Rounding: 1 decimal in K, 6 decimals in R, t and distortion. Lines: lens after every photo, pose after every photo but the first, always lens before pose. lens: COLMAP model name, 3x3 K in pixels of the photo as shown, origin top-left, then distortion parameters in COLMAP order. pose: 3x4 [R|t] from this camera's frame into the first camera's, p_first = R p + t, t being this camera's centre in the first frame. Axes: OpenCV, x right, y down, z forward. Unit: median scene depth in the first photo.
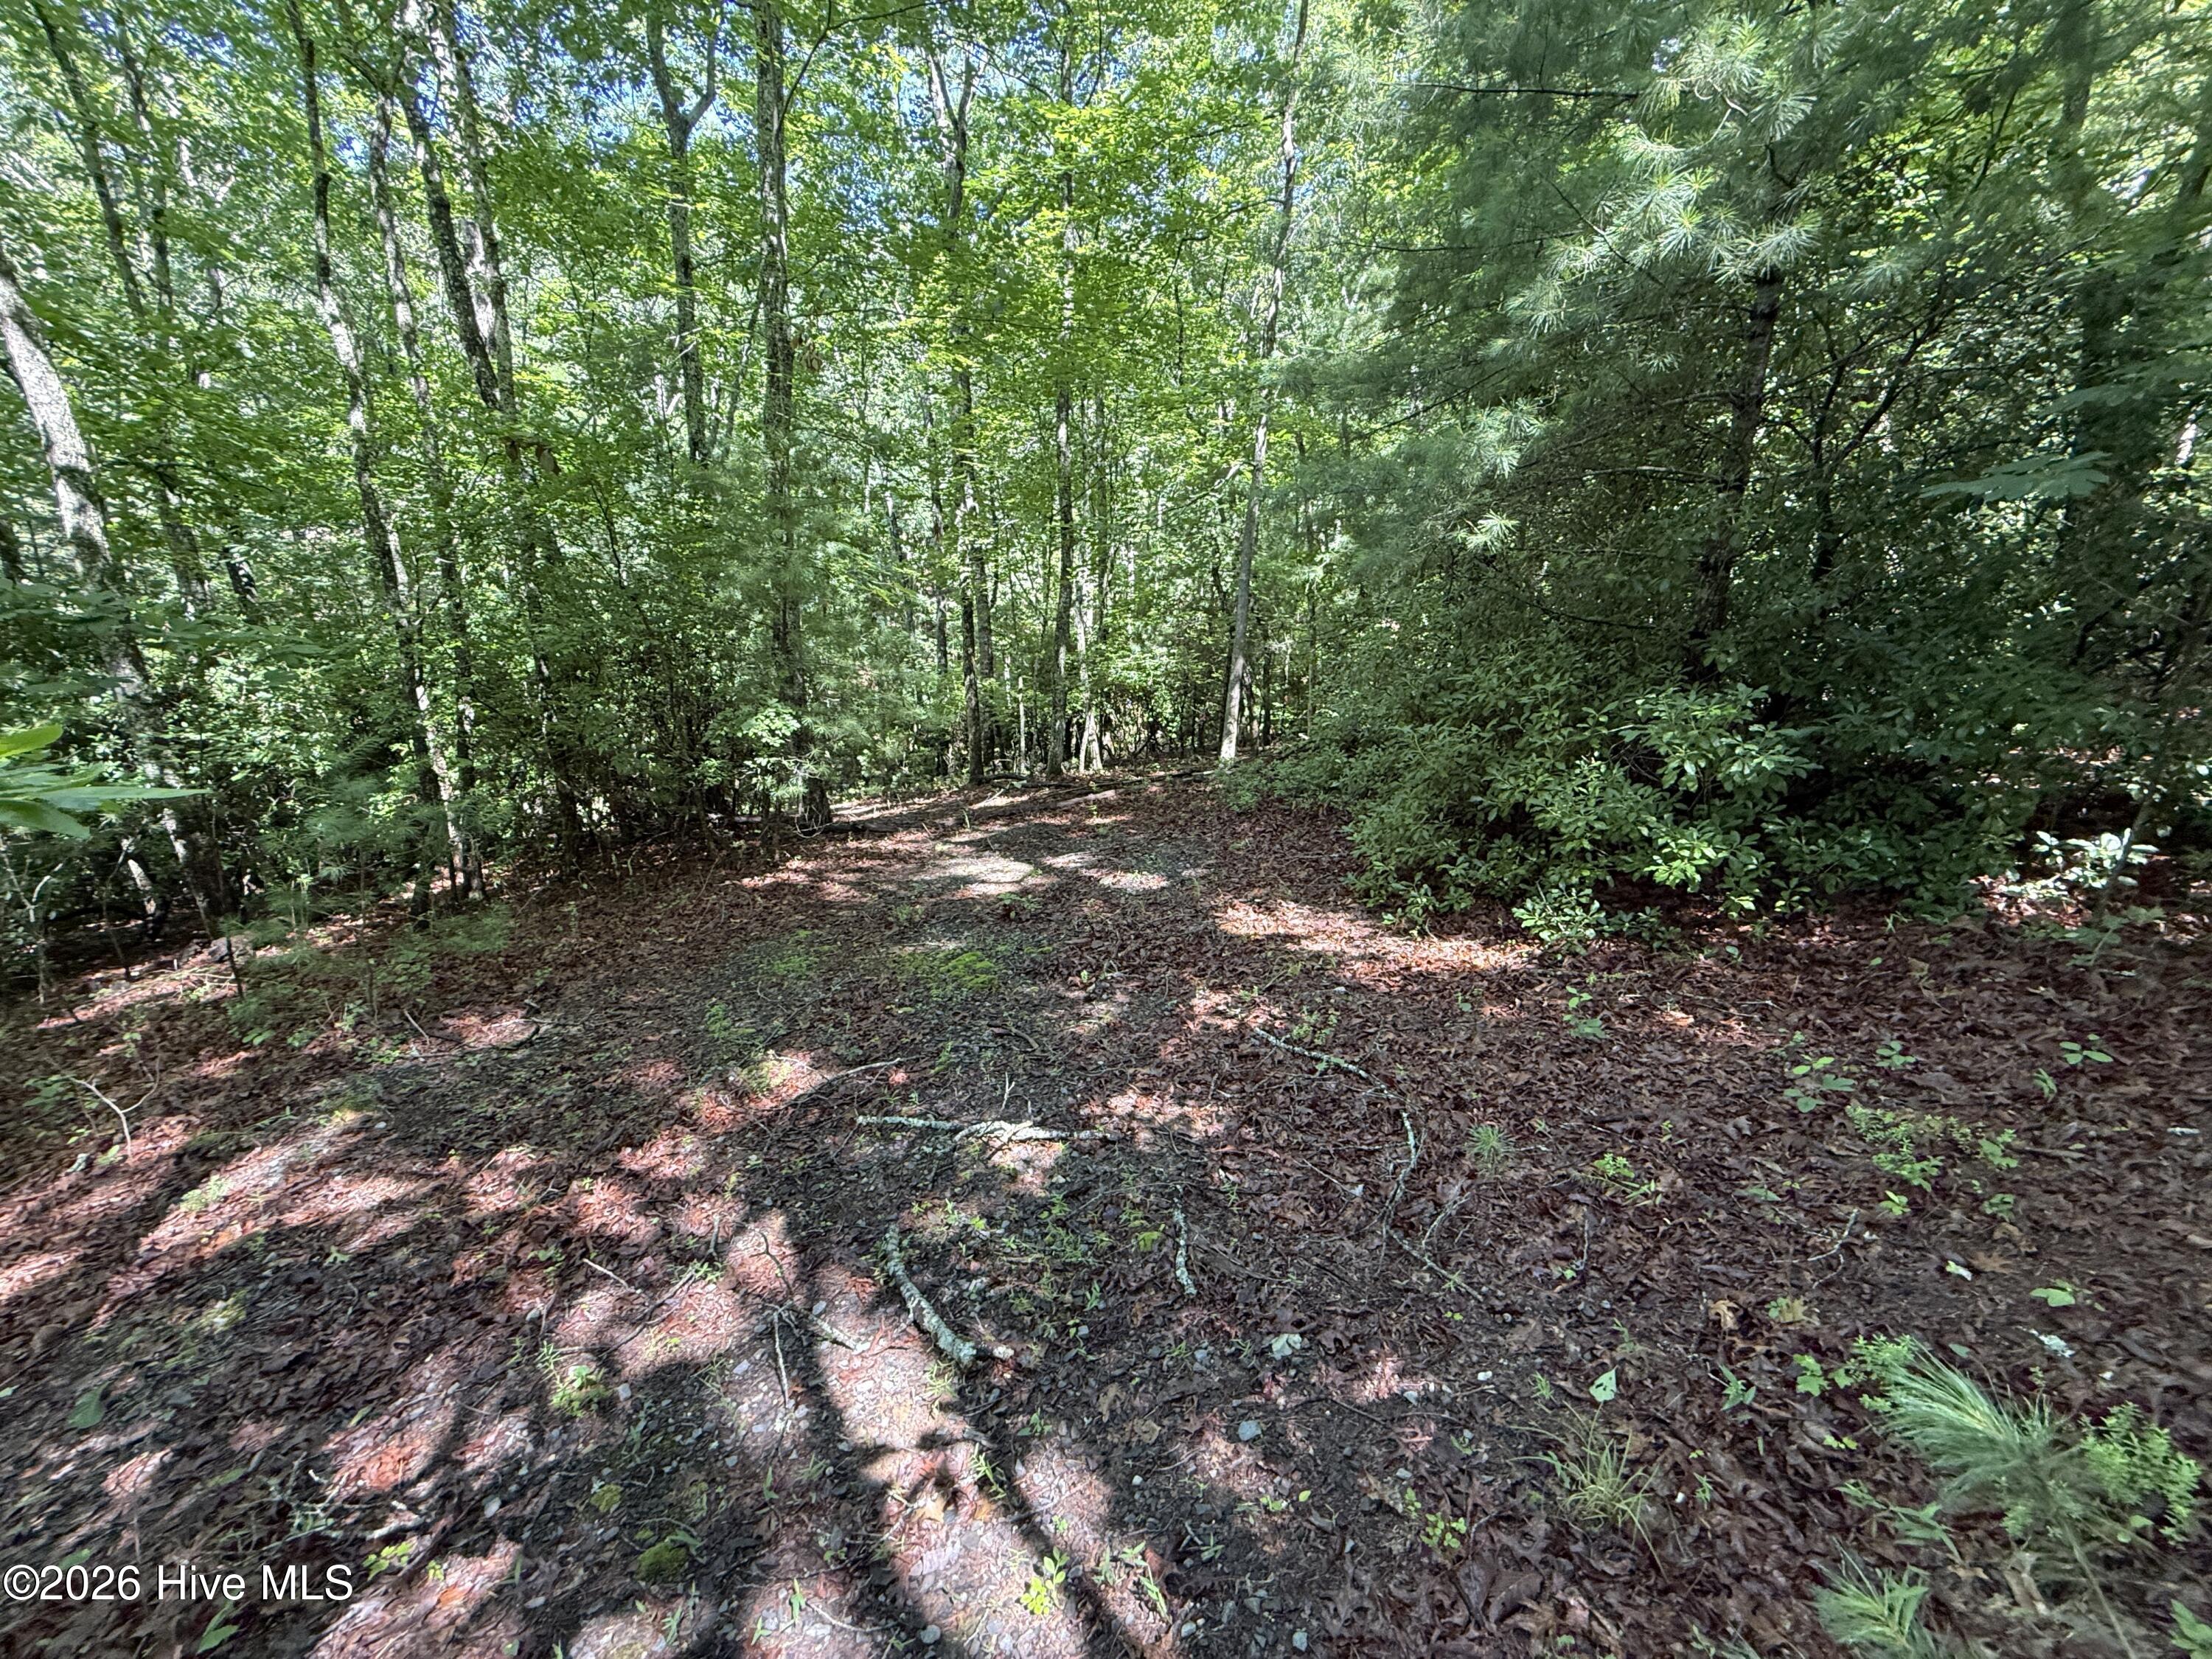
lens RADIAL K [[887.8, 0, 1105.6], [0, 887.8, 830.9], [0, 0, 1]] dist [0.000800, 0.000218]
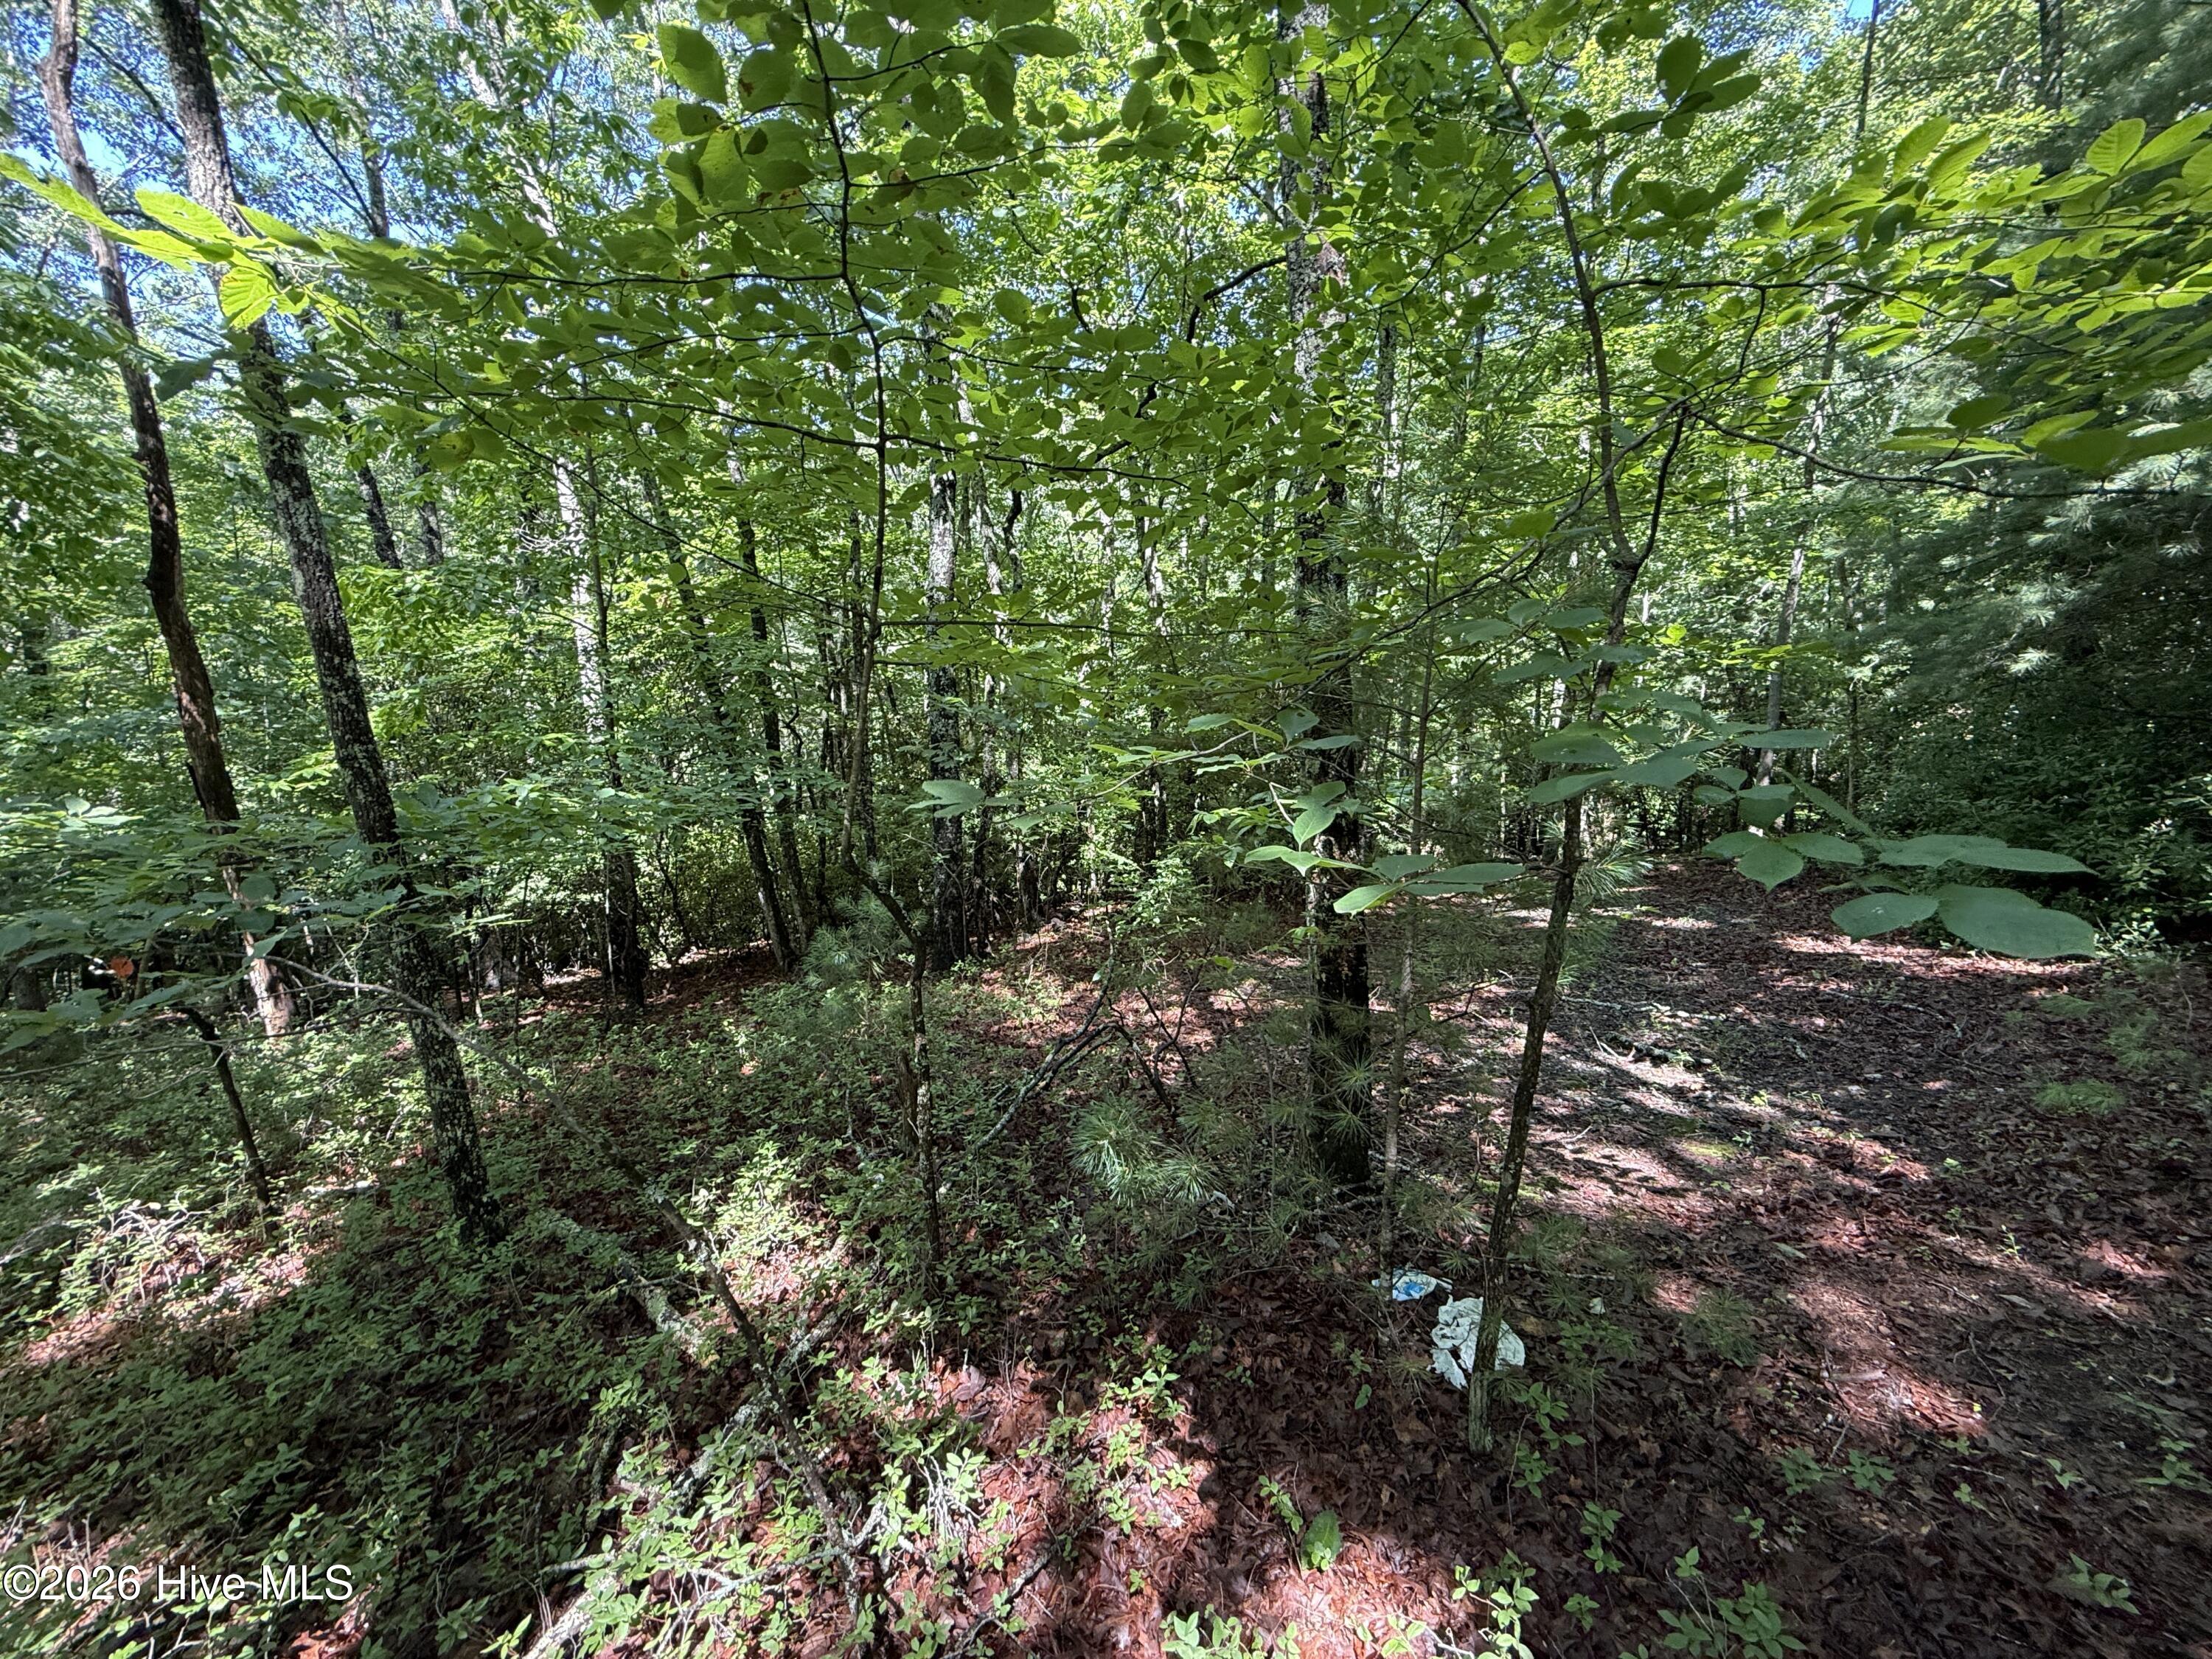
lens RADIAL K [[887.8, 0, 1105.1], [0, 887.8, 823.1], [0, 0, 1]] dist [0.000800, 0.000218]
pose [[0.893632, 0.028020, -0.447926, -0.206847], [-0.079976, 0.992017, -0.097500, 0.148875], [0.441618, 0.122953, 0.888739, -0.728883]]
